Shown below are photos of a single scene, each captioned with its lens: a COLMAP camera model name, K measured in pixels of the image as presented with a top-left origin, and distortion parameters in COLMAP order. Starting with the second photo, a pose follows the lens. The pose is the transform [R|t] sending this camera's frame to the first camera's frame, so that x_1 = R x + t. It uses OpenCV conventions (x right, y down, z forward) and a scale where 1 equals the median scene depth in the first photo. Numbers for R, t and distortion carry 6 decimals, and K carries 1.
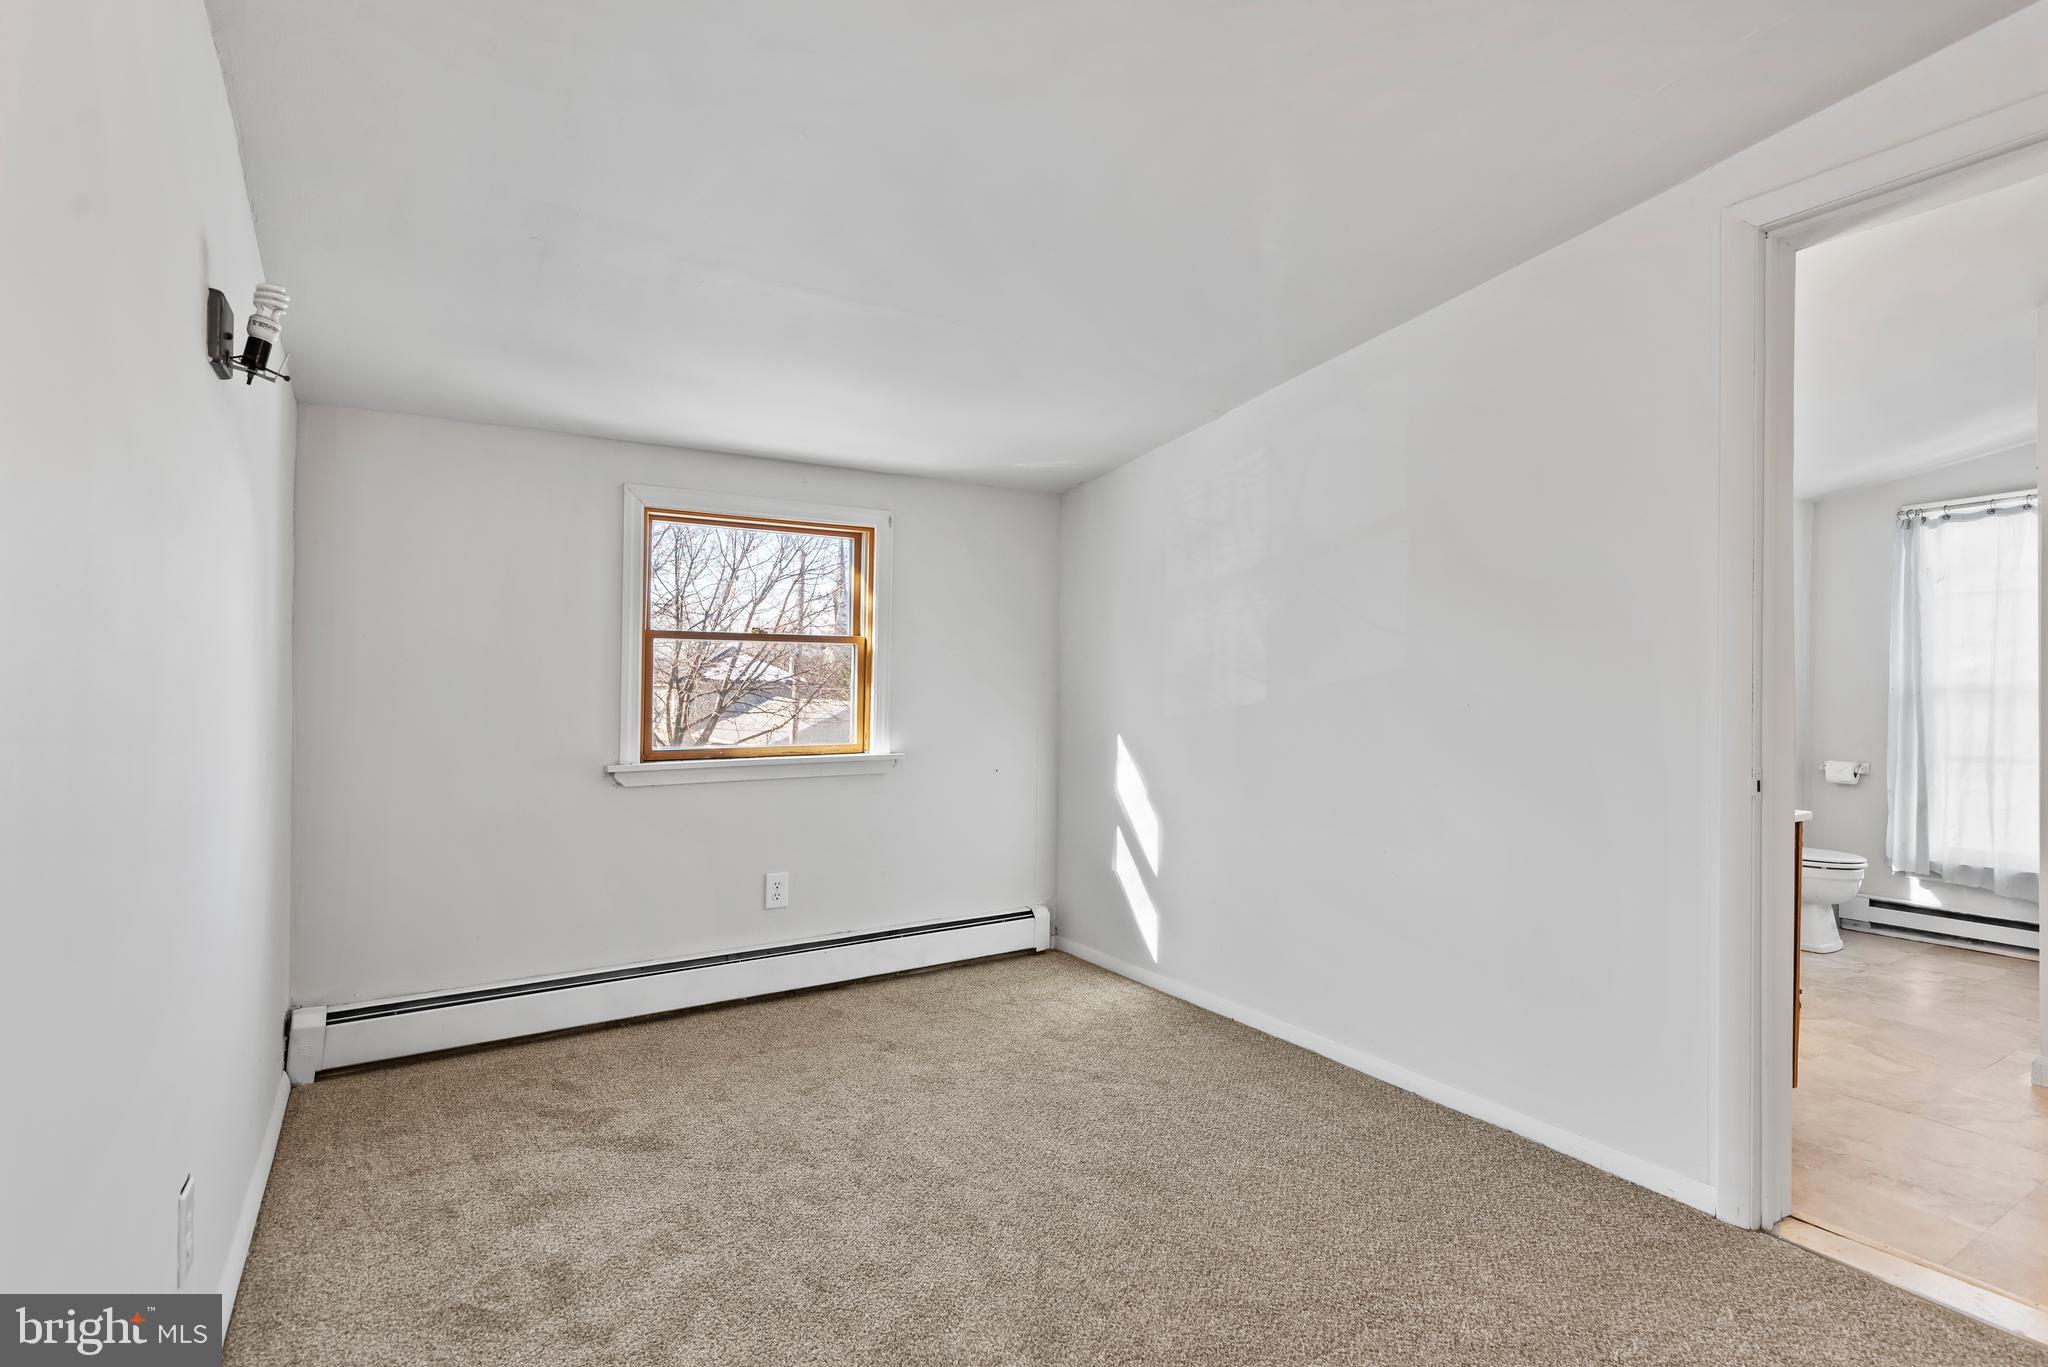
lens RADIAL K [[1002.5, 0, 1026.1], [0, 1002.5, 682.9], [0, 0, 1]] dist [0.001642, -0.000776]
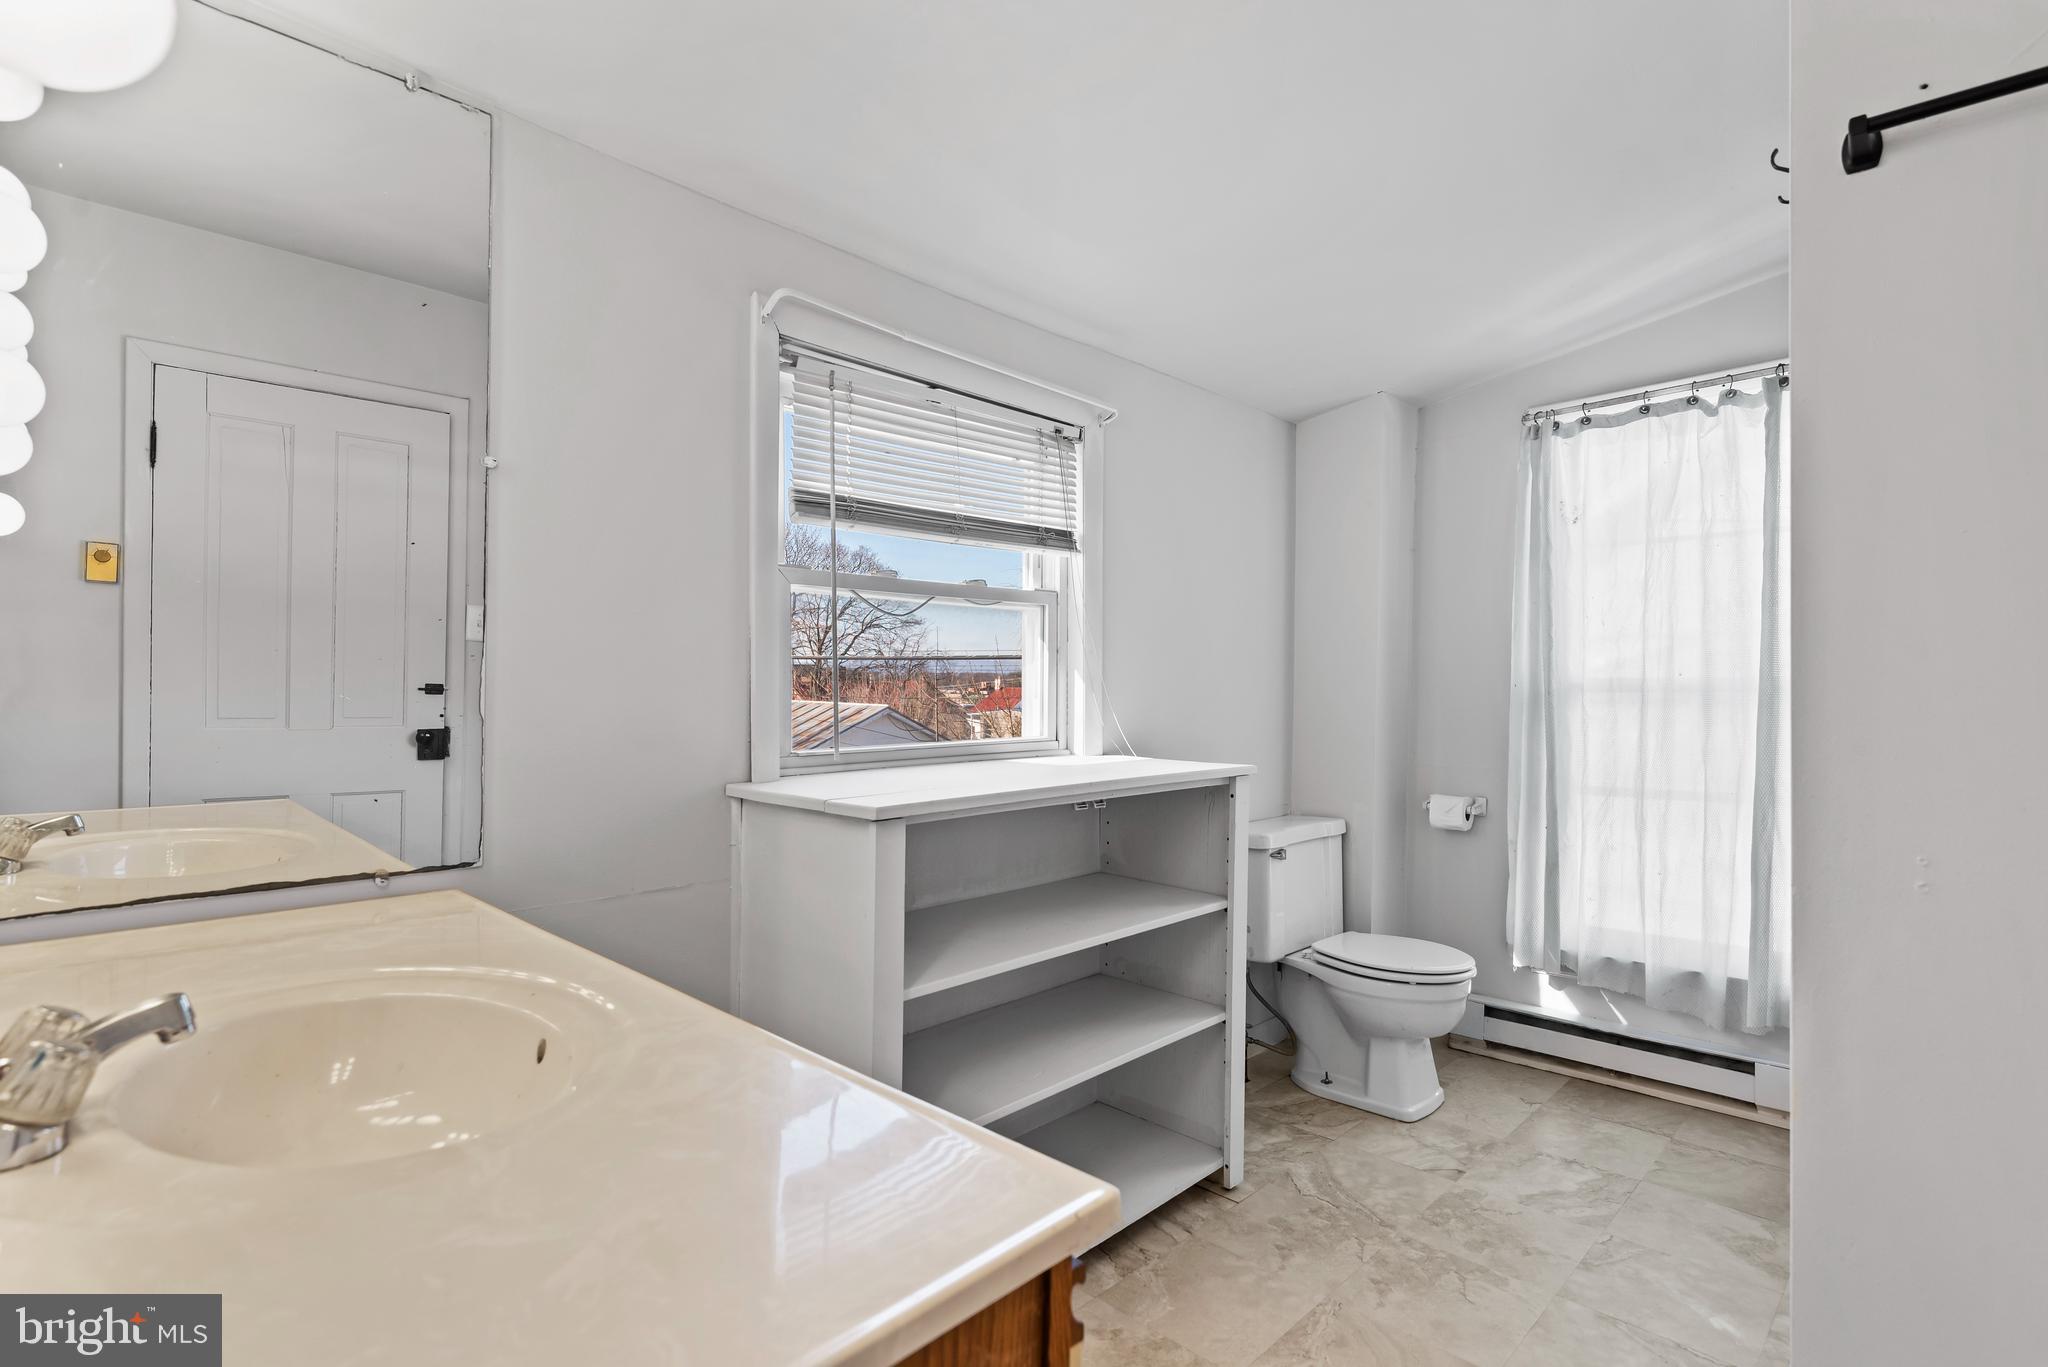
lens RADIAL K [[1002.5, 0, 1025.3], [0, 1002.5, 682.0], [0, 0, 1]] dist [0.001642, -0.000776]
pose [[0.973954, -0.004185, 0.226707, 0.414251], [0.001872, 0.999944, 0.010417, -0.004510], [-0.226738, -0.009721, 0.973907, 0.446213]]
